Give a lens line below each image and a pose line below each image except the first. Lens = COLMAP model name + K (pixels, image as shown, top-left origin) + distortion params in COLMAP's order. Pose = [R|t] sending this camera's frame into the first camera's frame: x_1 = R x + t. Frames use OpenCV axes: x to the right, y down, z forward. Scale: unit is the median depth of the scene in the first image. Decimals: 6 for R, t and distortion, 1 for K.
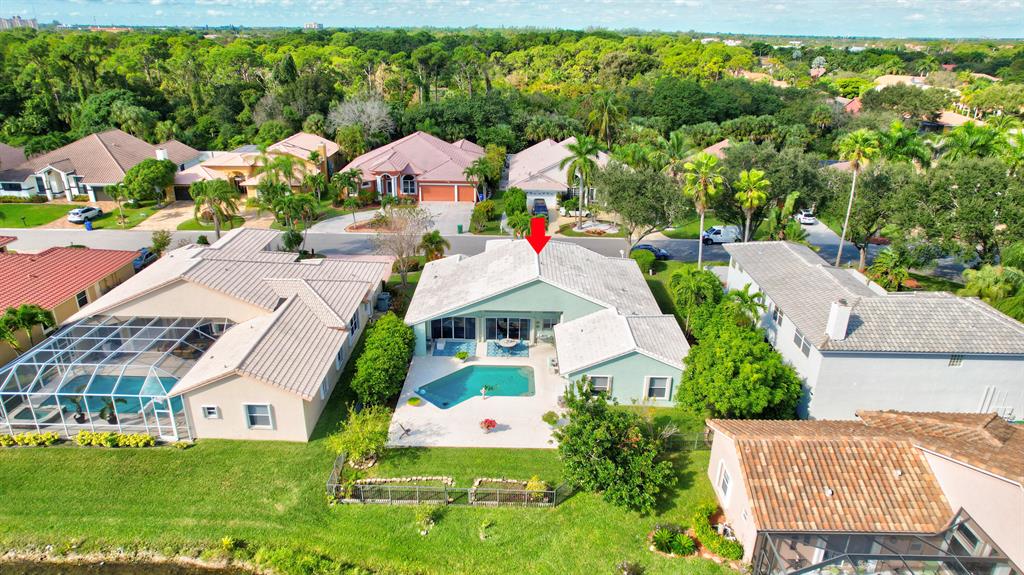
lens RADIAL K [[662.9, 0, 512.0], [0, 662.9, 287.5], [0, 0, 1]] dist [-0.092971, 0.084269]
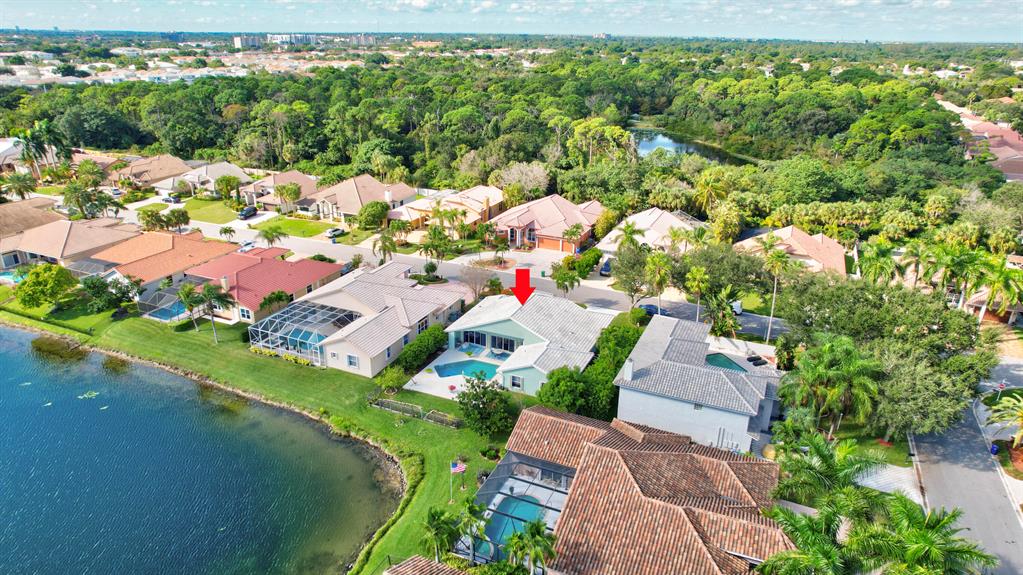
lens RADIAL K [[662.3, 0, 511.5], [0, 662.3, 287.5], [0, 0, 1]] dist [-0.092971, 0.084269]
pose [[0.914567, 0.145160, -0.377487, 0.449476], [-0.148043, 0.988746, 0.021540, -0.085680], [0.376365, 0.036185, 0.925764, -0.417381]]
